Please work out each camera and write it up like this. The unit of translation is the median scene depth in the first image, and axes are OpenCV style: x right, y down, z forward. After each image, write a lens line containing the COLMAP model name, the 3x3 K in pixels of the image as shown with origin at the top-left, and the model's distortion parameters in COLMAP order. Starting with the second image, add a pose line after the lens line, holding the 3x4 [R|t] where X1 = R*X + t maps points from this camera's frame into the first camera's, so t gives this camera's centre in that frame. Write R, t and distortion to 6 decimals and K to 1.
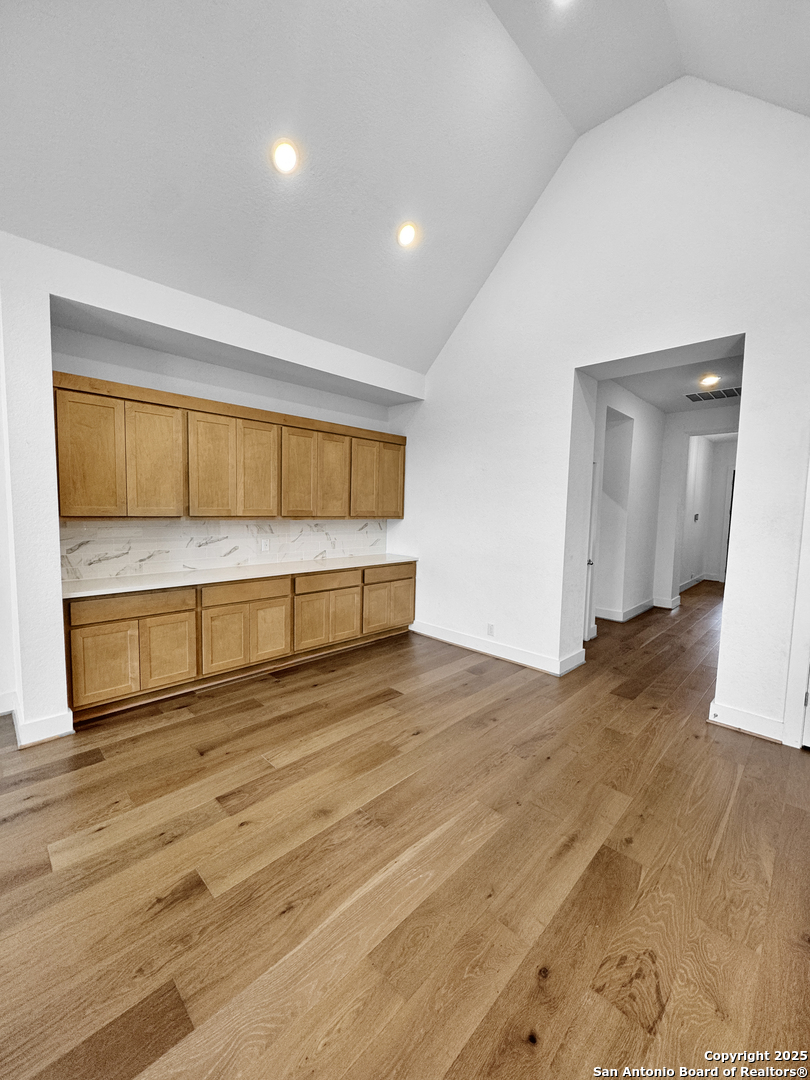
lens RADIAL K [[430.8, 0, 405.7], [0, 430.8, 538.9], [0, 0, 1]] dist [-0.002496, 0.000346]
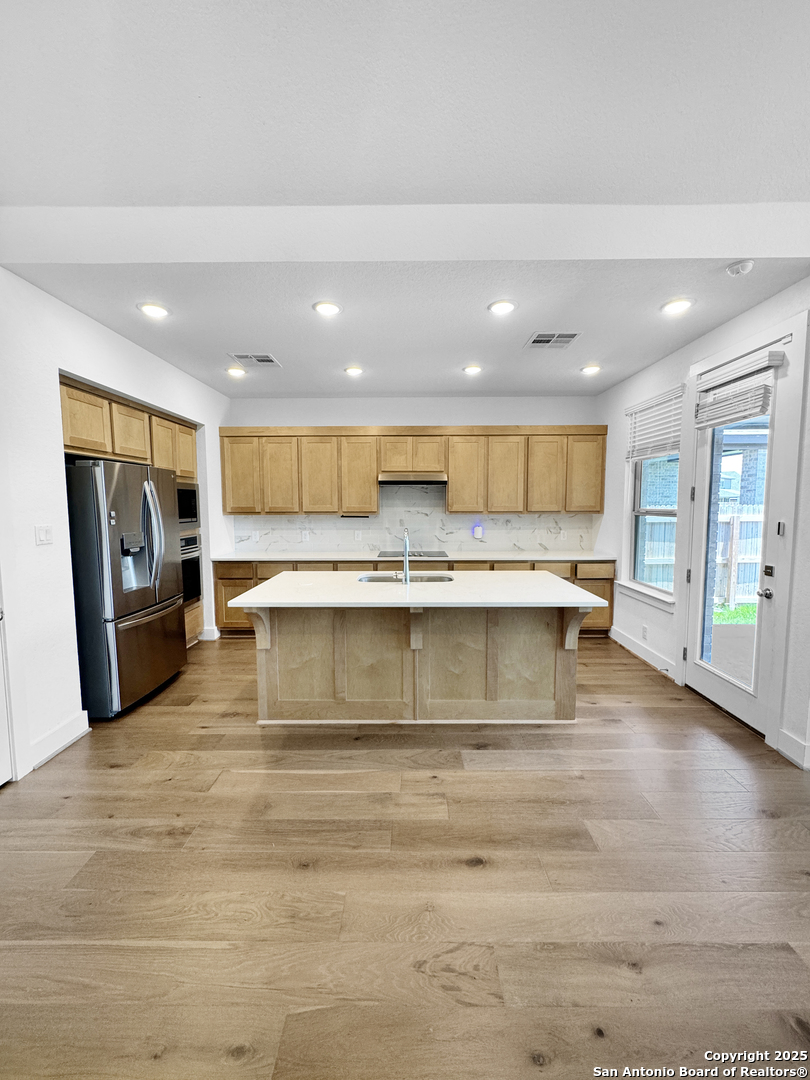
lens RADIAL K [[430.8, 0, 405.7], [0, 430.8, 538.9], [0, 0, 1]] dist [-0.002496, 0.000346]
pose [[-0.695117, -0.079488, 0.714488, -0.002901], [0.042424, 0.987601, 0.151147, -0.039850], [-0.717643, 0.135377, -0.683126, 0.611680]]
